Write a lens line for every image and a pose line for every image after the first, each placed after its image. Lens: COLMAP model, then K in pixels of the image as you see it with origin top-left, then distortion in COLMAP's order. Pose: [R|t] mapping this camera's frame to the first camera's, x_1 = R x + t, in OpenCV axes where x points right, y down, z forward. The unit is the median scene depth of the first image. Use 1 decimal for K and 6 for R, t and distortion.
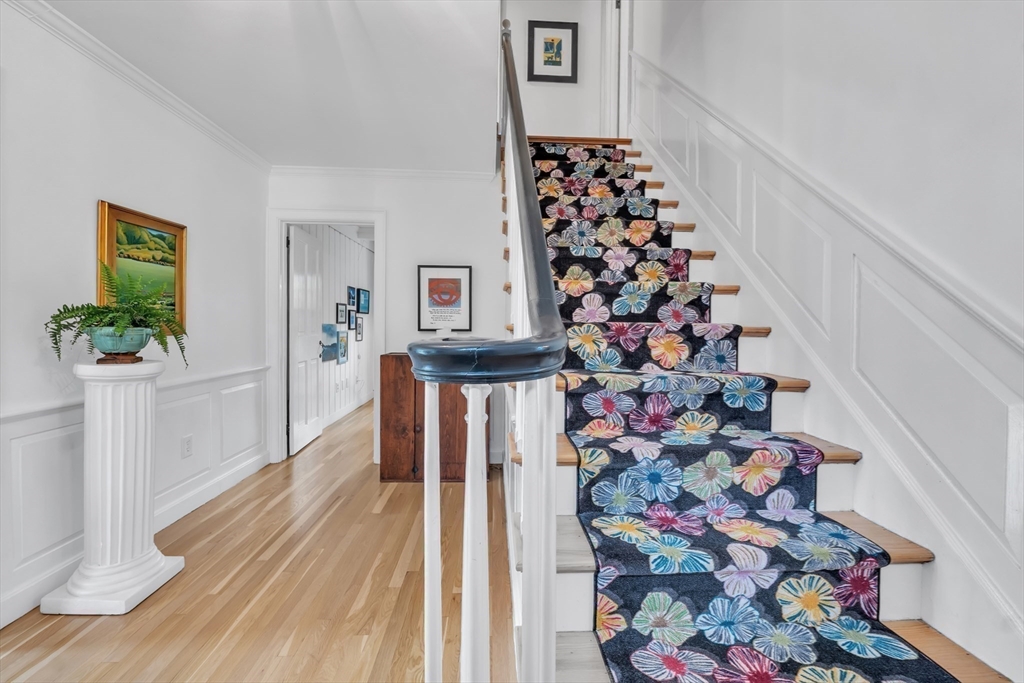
lens RADIAL K [[431.2, 0, 514.2], [0, 431.2, 335.1], [0, 0, 1]] dist [-0.015482, 0.000851]
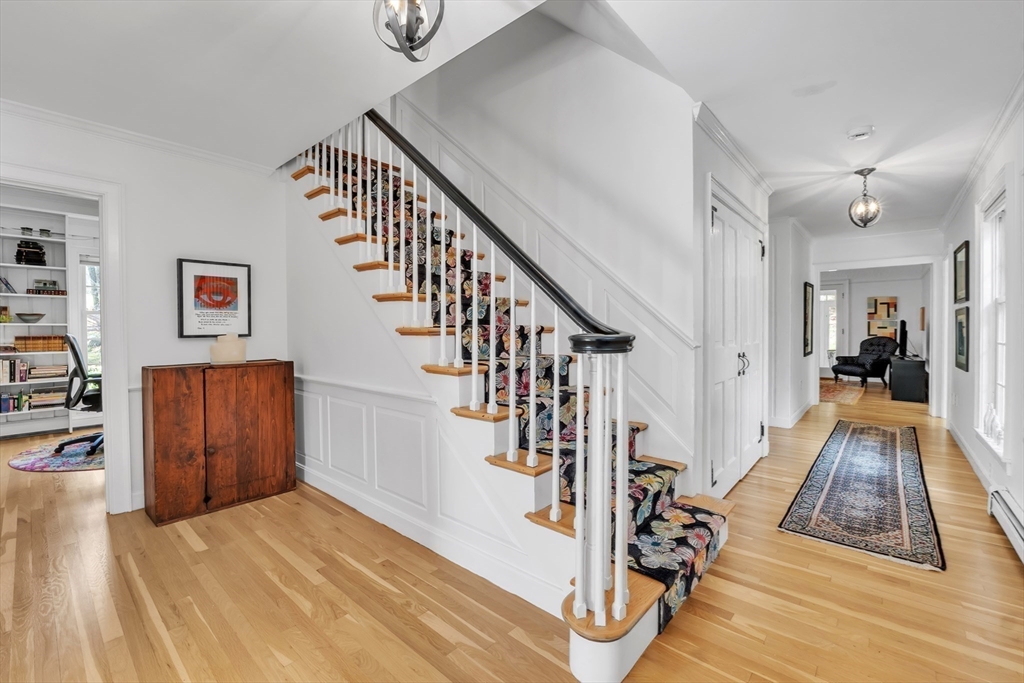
lens RADIAL K [[431.2, 0, 516.2], [0, 431.2, 336.2], [0, 0, 1]] dist [-0.015482, 0.000851]
pose [[0.694835, -0.031934, 0.718460, -0.406433], [0.029942, 0.999432, 0.015465, -0.006963], [-0.718545, 0.010766, 0.695397, -0.040611]]
